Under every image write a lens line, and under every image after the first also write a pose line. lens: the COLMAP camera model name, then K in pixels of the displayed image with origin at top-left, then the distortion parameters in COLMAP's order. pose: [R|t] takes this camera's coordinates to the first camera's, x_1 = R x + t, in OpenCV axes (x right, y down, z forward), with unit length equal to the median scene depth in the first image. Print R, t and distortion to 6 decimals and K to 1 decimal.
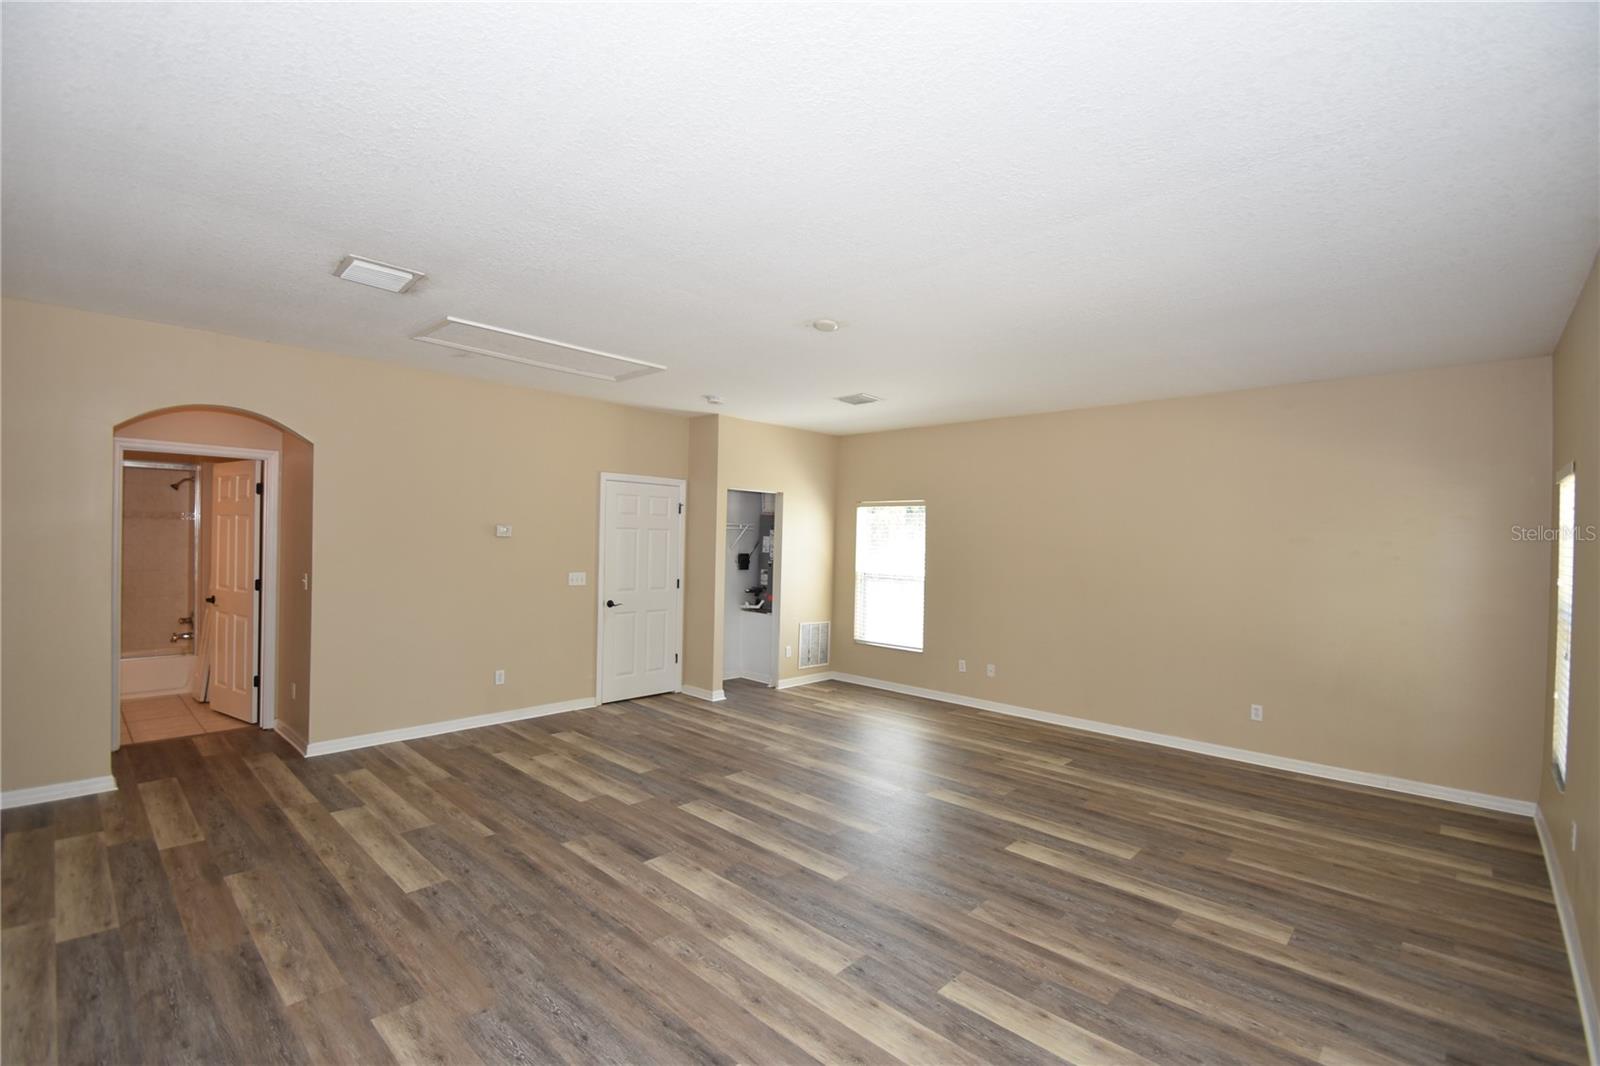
lens RADIAL K [[698.5, 0, 802.5], [0, 698.5, 543.9], [0, 0, 1]] dist [0.017343, -0.018867]
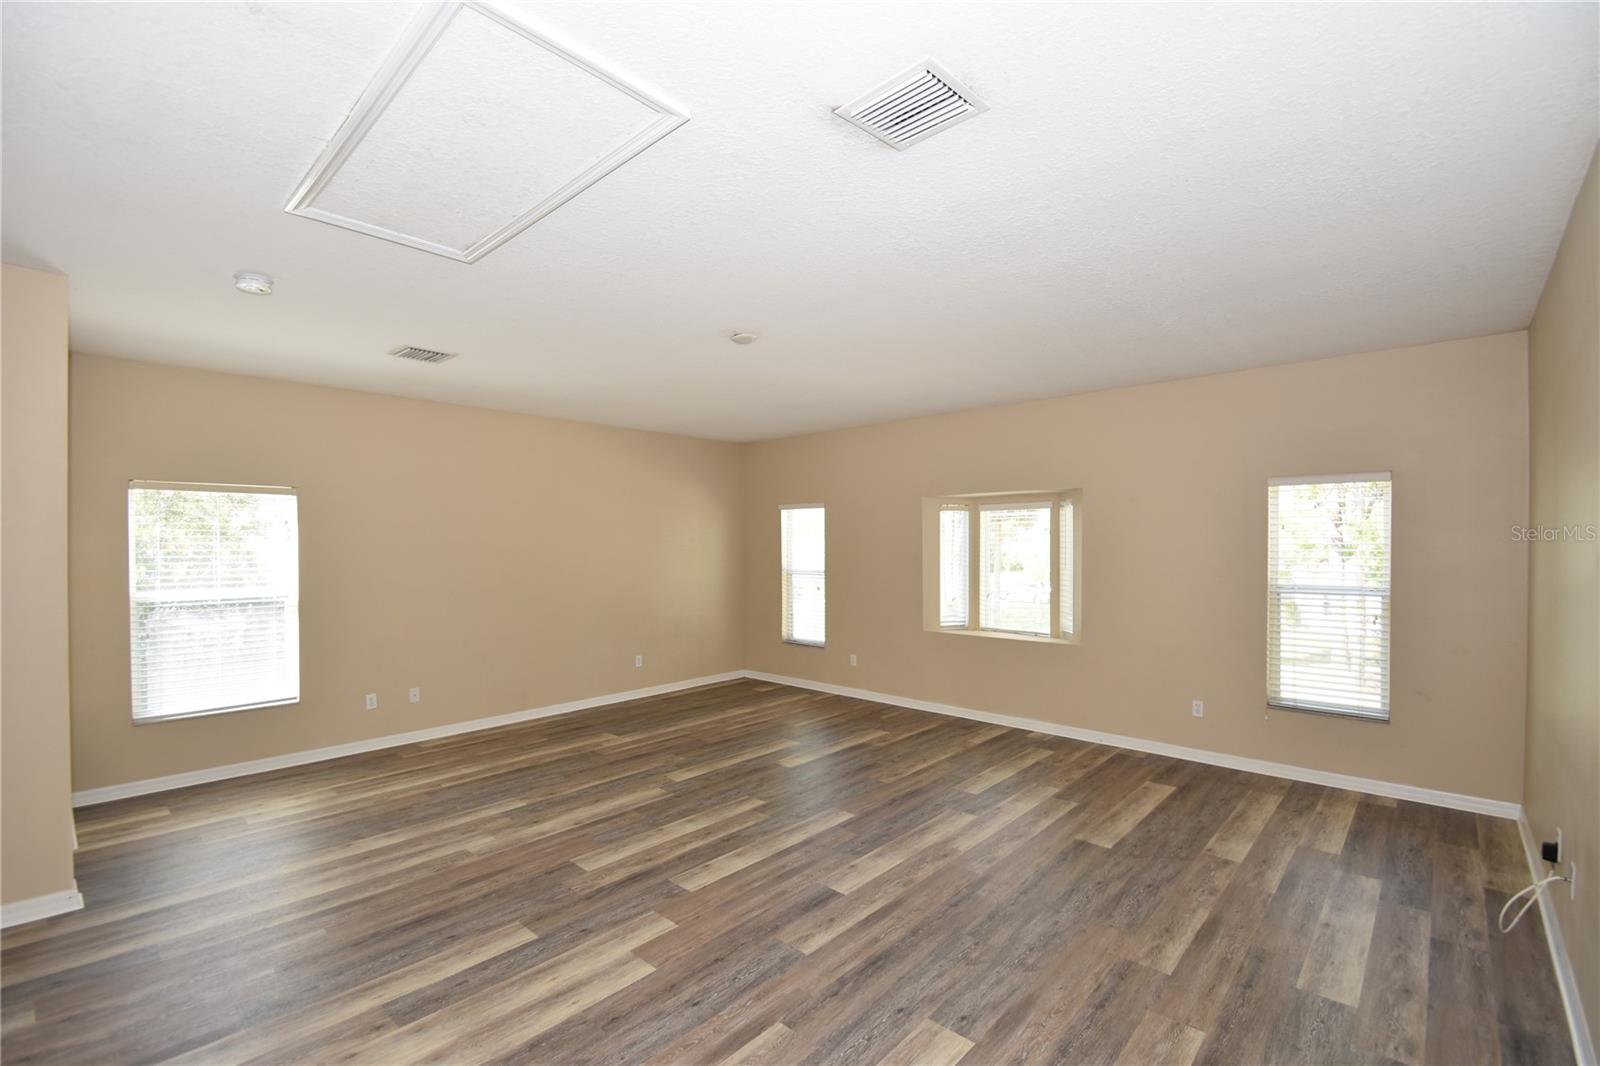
lens RADIAL K [[698.5, 0, 802.5], [0, 698.5, 543.9], [0, 0, 1]] dist [0.017343, -0.018867]
pose [[-0.013574, -0.023576, 0.999630, -1.091525], [0.008899, 0.999680, 0.023698, -0.033962], [-0.999868, 0.009218, -0.013360, 1.011244]]
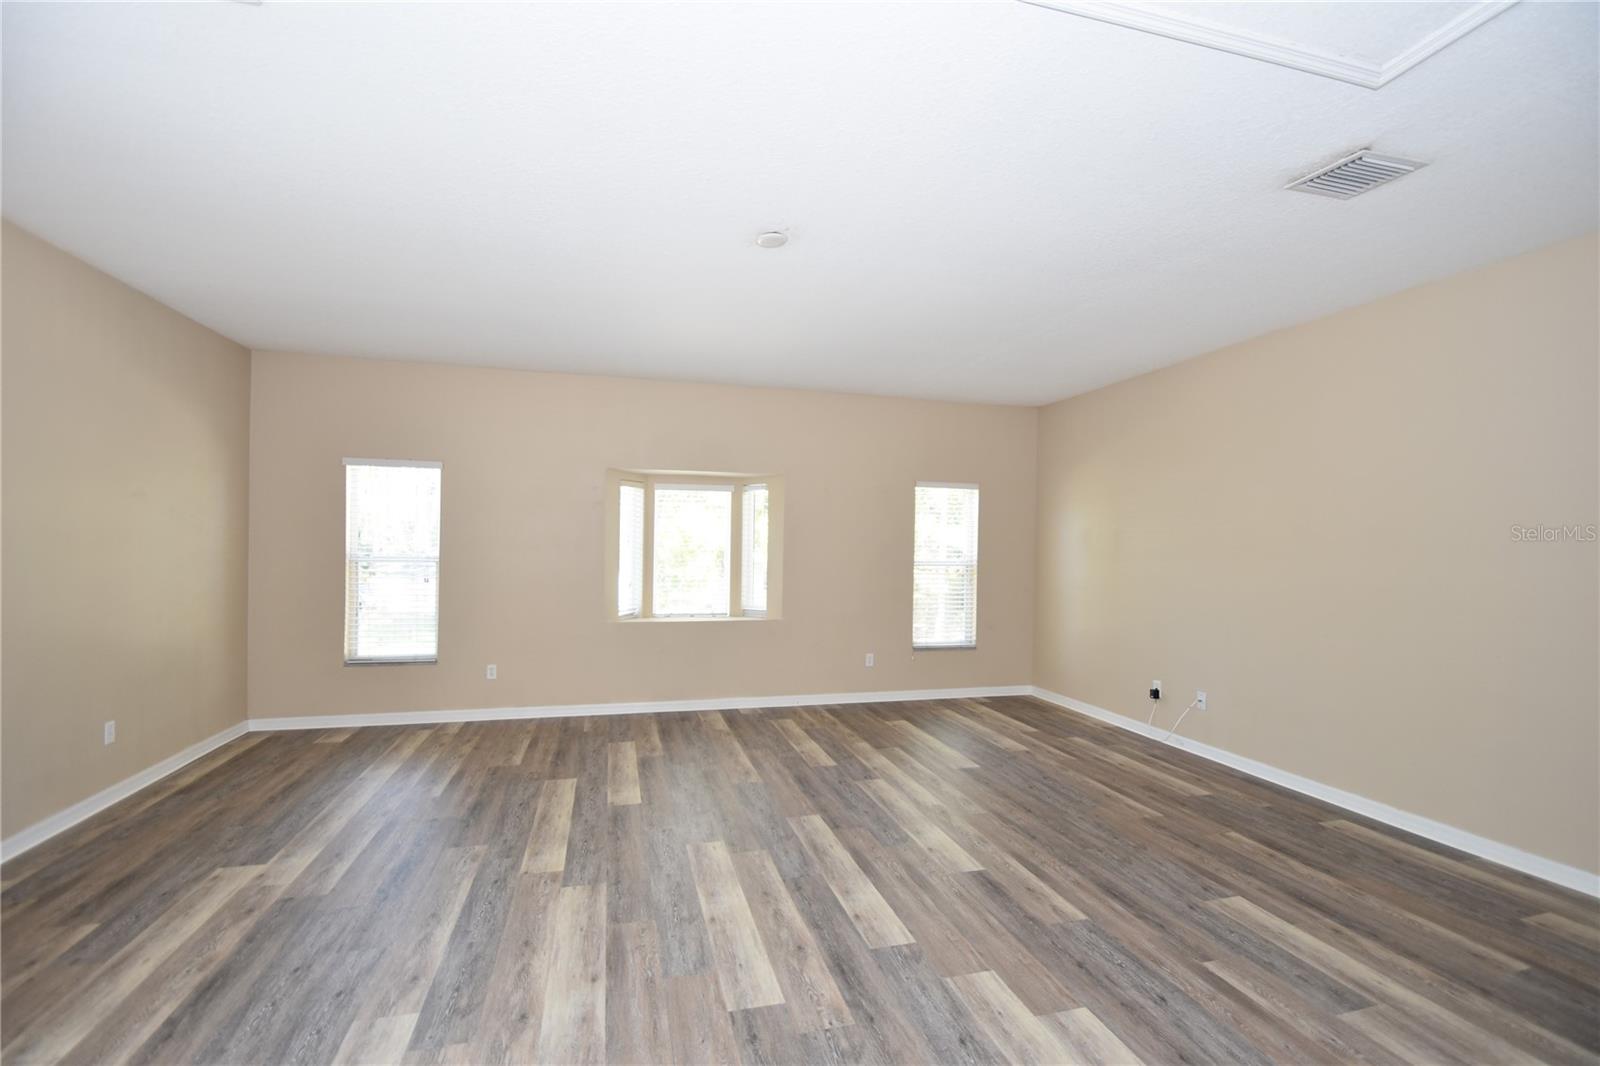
lens RADIAL K [[696.9, 0, 800.3], [0, 696.9, 538.7], [0, 0, 1]] dist [0.017798, -0.021015]
pose [[-0.849728, -0.029409, 0.526400, -0.464241], [-0.029702, 0.999528, 0.007897, 0.023611], [-0.526384, -0.008924, -0.850200, 1.805671]]
